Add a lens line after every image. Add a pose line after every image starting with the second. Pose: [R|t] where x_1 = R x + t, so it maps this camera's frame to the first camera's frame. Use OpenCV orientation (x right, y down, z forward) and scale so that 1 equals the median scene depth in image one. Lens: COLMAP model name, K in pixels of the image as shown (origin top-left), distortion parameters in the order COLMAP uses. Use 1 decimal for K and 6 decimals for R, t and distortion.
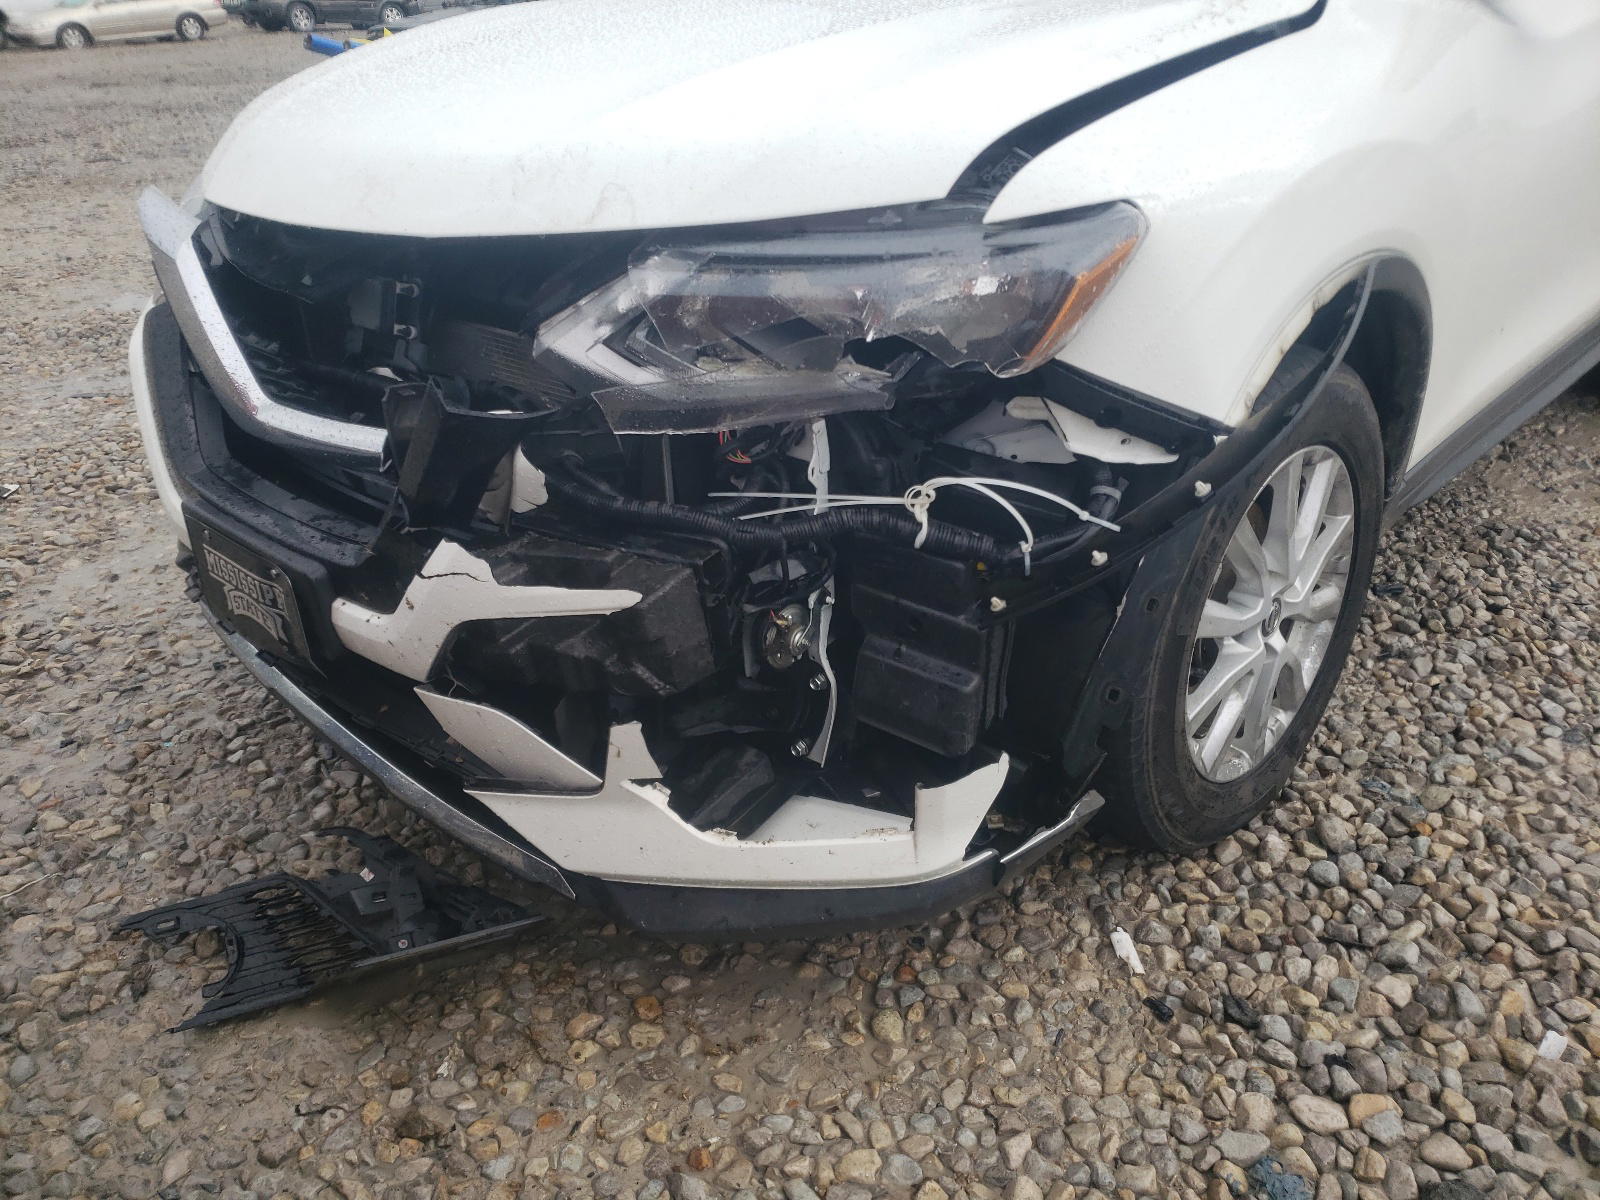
lens RADIAL K [[1214.3, 0, 800.0], [0, 1214.3, 600.0], [0, 0, 1]] dist [0.007106, 0.008023]
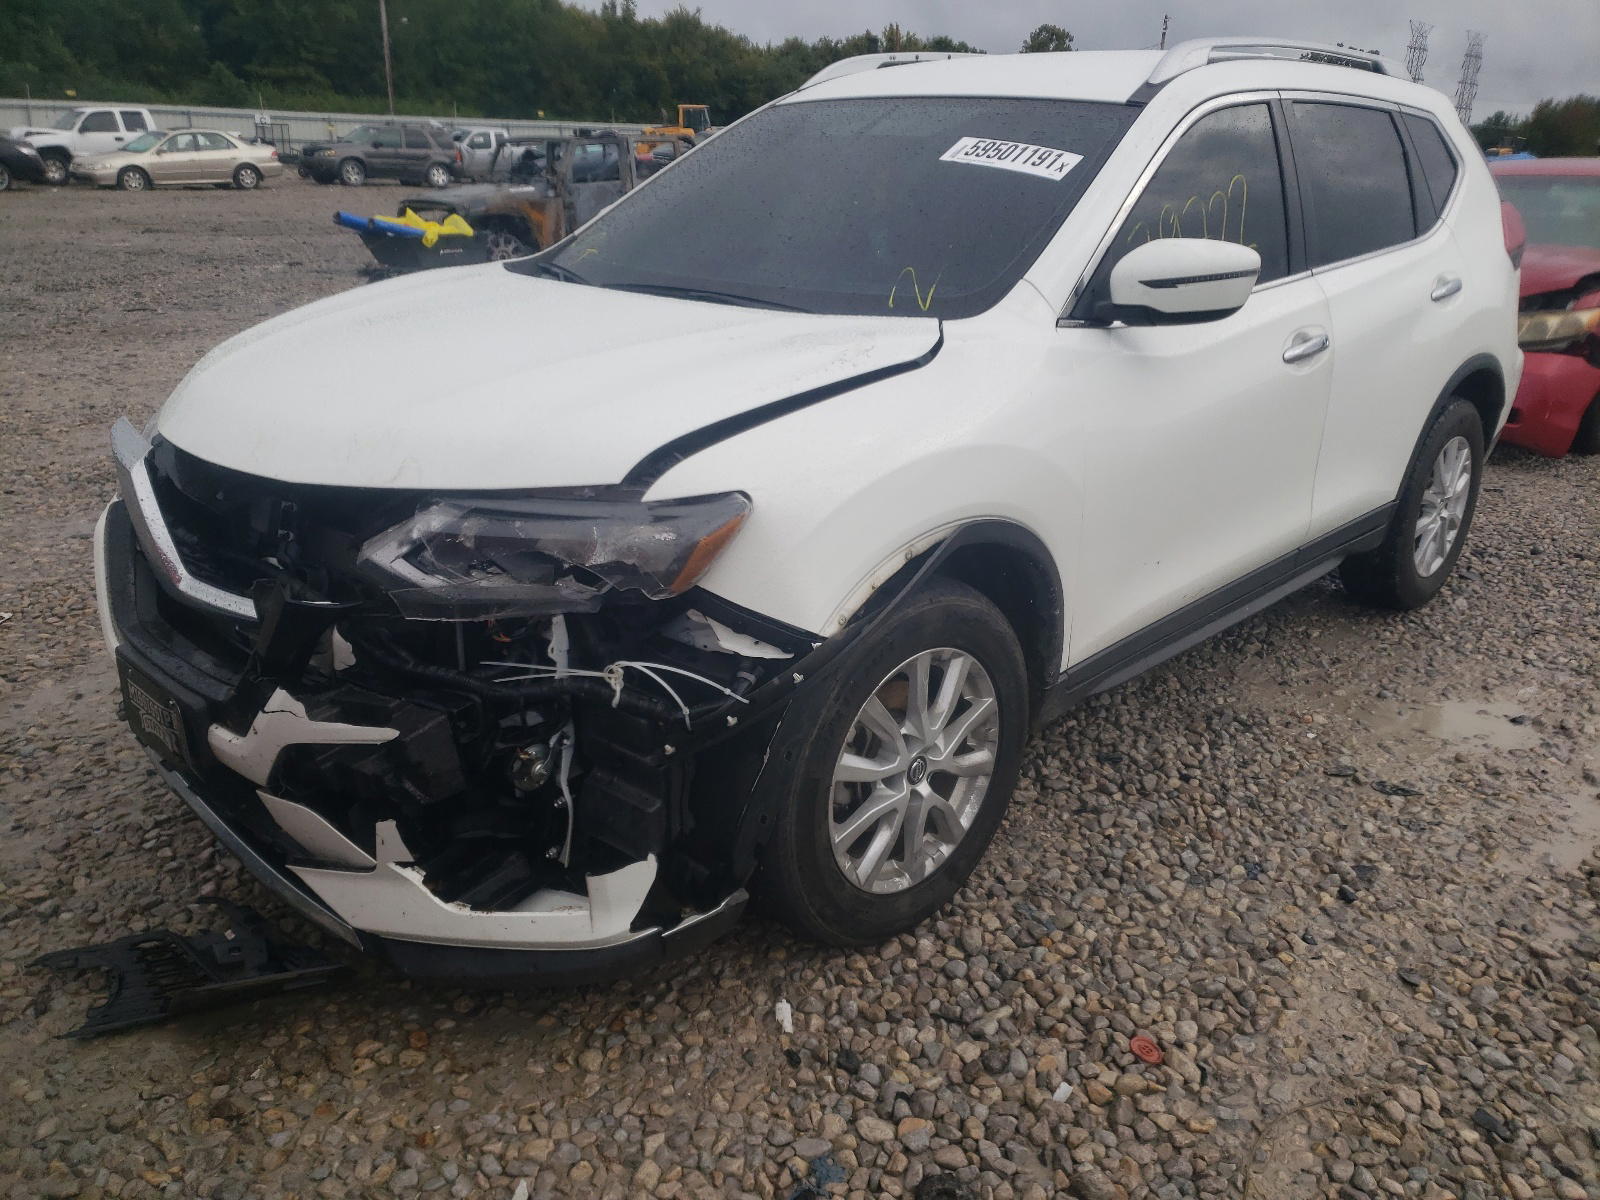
lens RADIAL K [[1200.5, 0, 802.5], [0, 1200.5, 626.0], [0, 0, 1]] dist [-0.007186, 0.042315]
pose [[0.998734, 0.050304, 0.000142, 0.280360], [-0.050035, 0.993675, -0.100534, -0.007355], [-0.005199, 0.100399, 0.994934, -0.377424]]
